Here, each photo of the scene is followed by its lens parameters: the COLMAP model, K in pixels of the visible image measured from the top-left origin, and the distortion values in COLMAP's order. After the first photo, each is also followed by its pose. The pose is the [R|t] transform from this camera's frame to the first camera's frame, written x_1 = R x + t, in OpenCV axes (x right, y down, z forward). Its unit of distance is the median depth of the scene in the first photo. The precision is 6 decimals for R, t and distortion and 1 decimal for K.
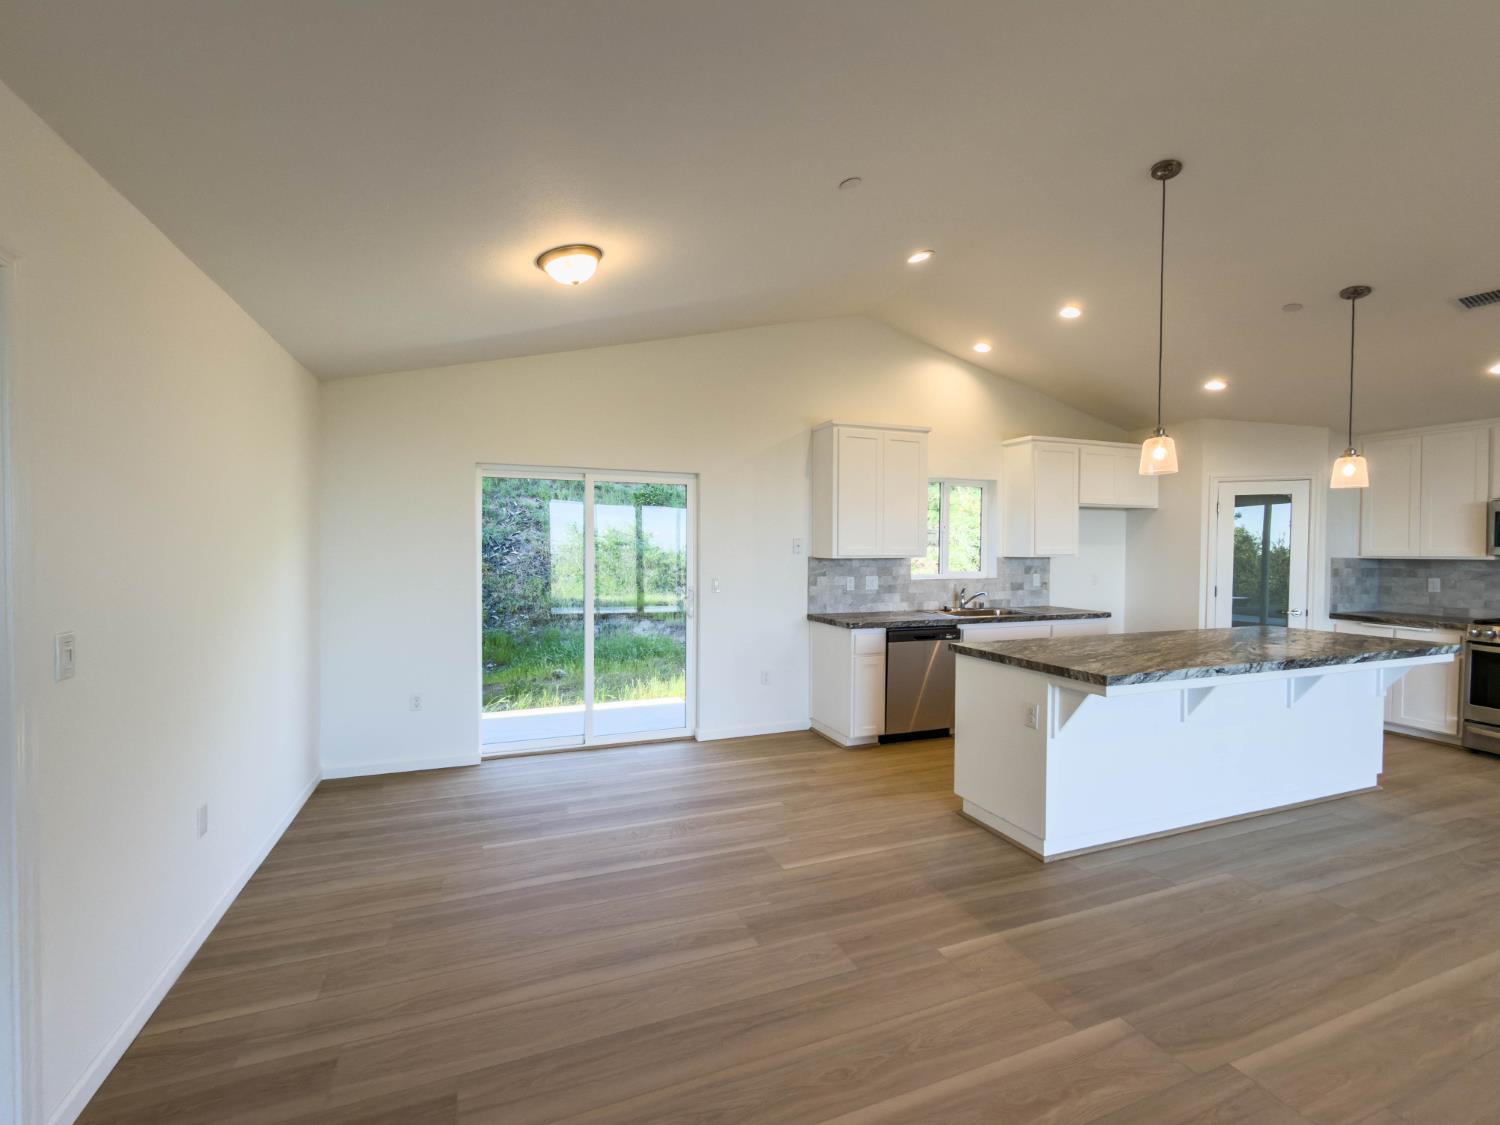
lens RADIAL K [[630.1, 0, 715.9], [0, 630.1, 561.0], [0, 0, 1]] dist [-0.014112, 0.002569]
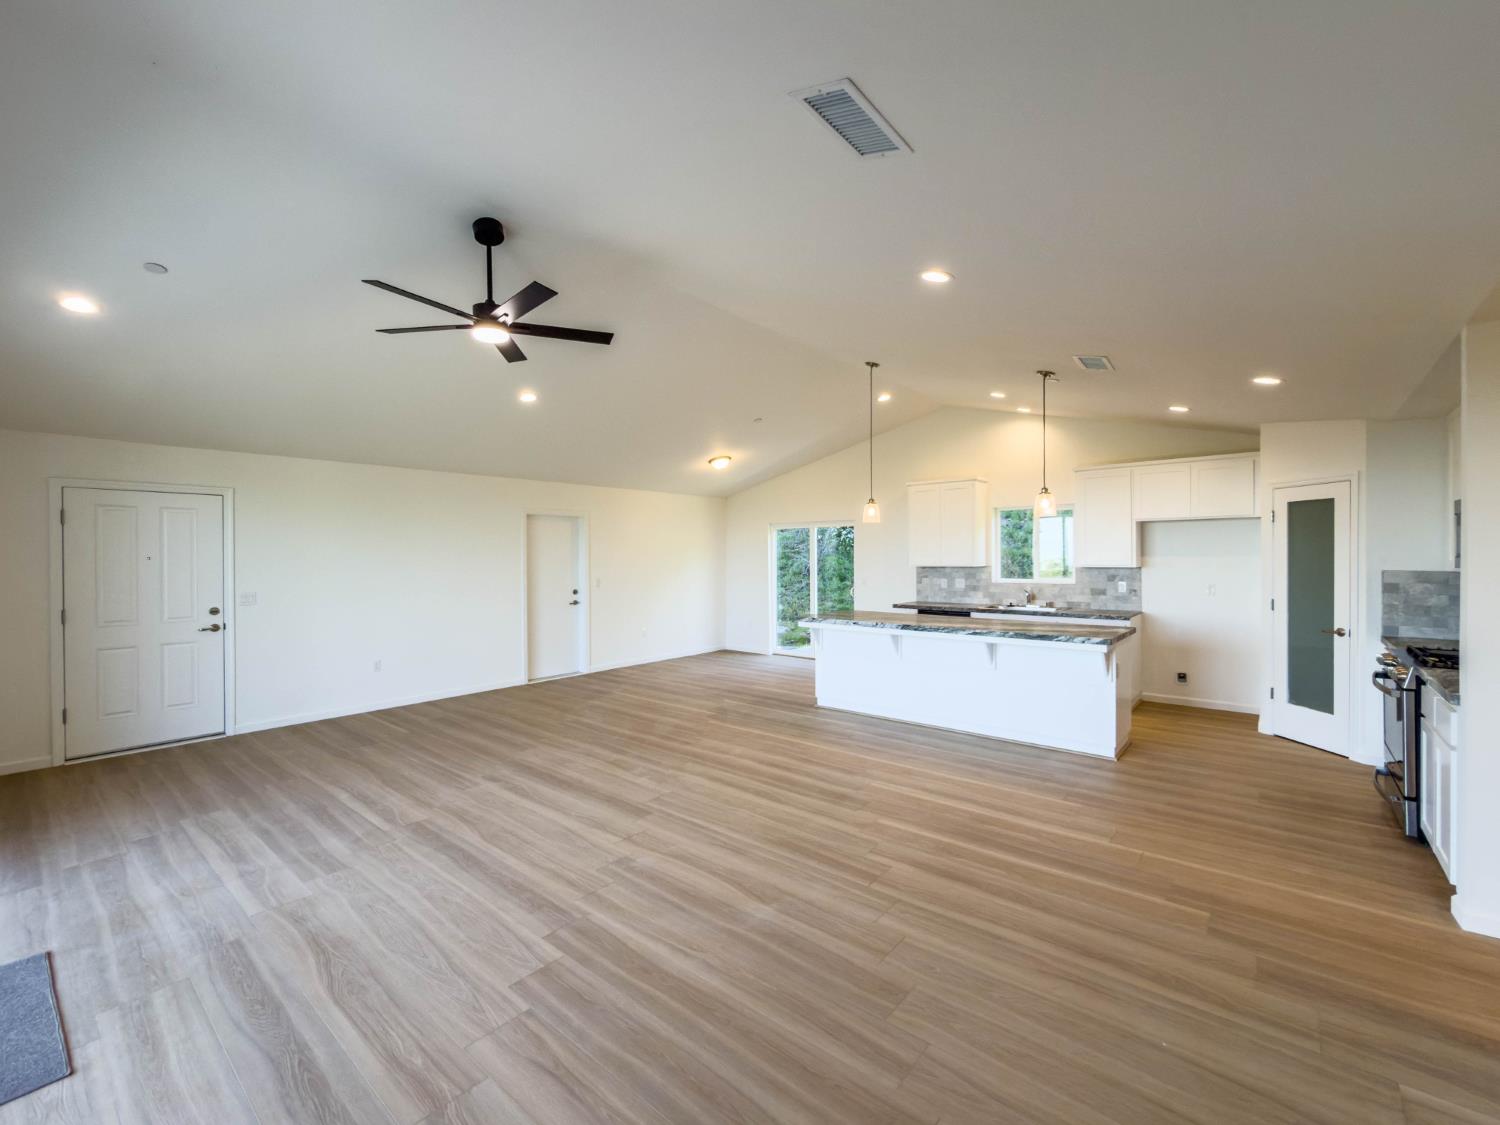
lens RADIAL K [[630.1, 0, 757.7], [0, 630.1, 557.9], [0, 0, 1]] dist [-0.014112, 0.002569]
pose [[0.512798, -0.002765, -0.858505, 1.334742], [-0.014196, 0.999831, -0.011700, -0.000772], [0.858392, 0.018187, 0.512672, -0.165723]]
